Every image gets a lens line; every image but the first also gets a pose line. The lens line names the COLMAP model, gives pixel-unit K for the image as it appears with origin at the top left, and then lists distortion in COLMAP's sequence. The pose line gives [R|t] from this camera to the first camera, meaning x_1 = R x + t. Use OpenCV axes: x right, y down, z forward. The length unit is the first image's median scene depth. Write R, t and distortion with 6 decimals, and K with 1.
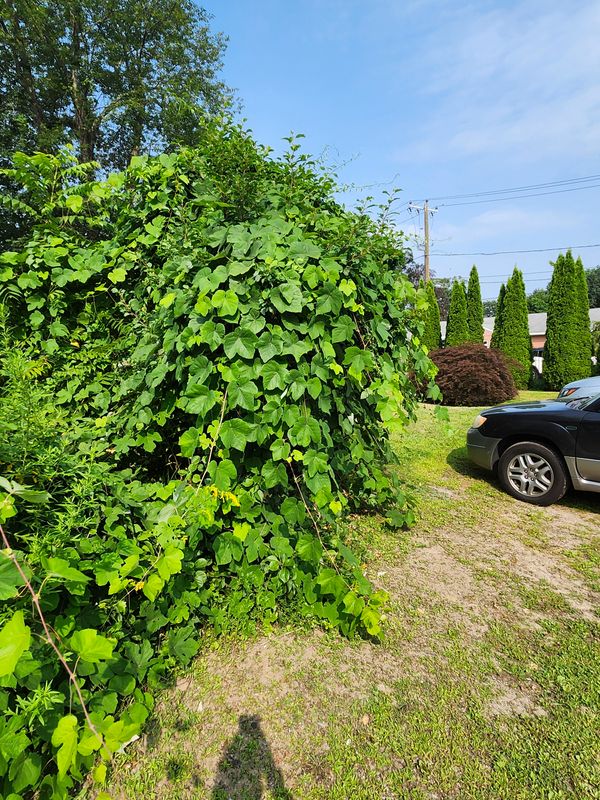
lens RADIAL K [[478.0, 0, 297.7], [0, 478.0, 396.6], [0, 0, 1]] dist [0.006463, 0.001263]
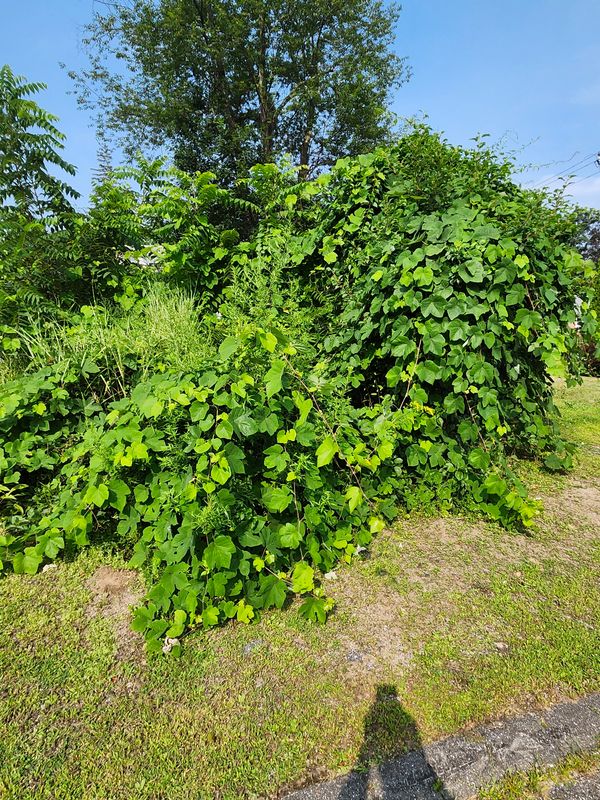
lens RADIAL K [[478.0, 0, 297.7], [0, 478.0, 396.6], [0, 0, 1]] dist [0.006463, 0.001263]
pose [[0.952085, 0.047893, -0.302061, -0.058741], [-0.031474, 0.997762, 0.058995, 0.071680], [0.304211, -0.046662, 0.951461, -0.395717]]
